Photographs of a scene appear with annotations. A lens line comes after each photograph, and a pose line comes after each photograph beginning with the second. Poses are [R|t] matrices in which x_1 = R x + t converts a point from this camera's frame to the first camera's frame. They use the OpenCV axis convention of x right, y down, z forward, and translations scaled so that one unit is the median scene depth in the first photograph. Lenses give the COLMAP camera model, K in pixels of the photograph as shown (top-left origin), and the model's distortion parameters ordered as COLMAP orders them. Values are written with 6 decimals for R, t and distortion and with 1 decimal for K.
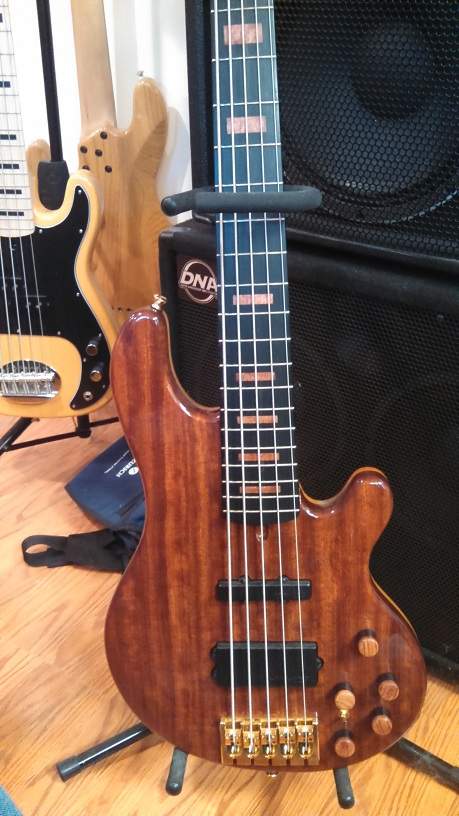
lens RADIAL K [[751.3, 0, 229.5], [0, 751.3, 408.0], [0, 0, 1]] dist [-0.046743, -0.004366]
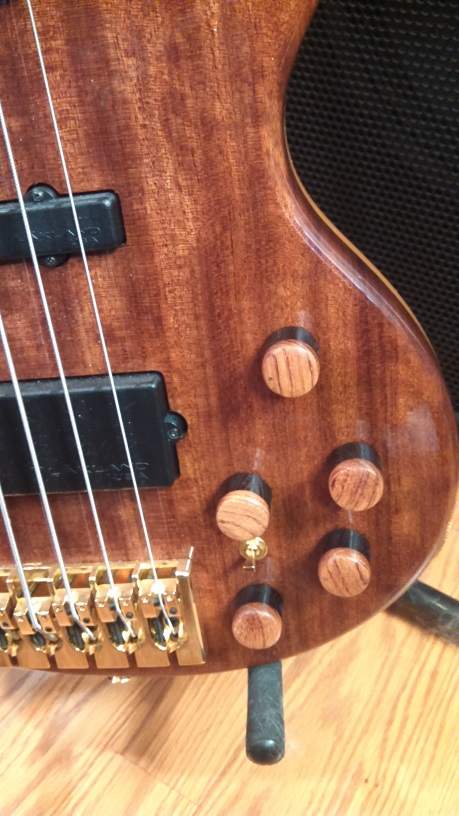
lens RADIAL K [[751.3, 0, 229.5], [0, 751.3, 408.0], [0, 0, 1]] dist [-0.046743, -0.004366]
pose [[0.996635, -0.057991, -0.057924, 0.171321], [0.069283, 0.973638, 0.217322, 0.250410], [0.043794, -0.220604, 0.974380, 0.627570]]
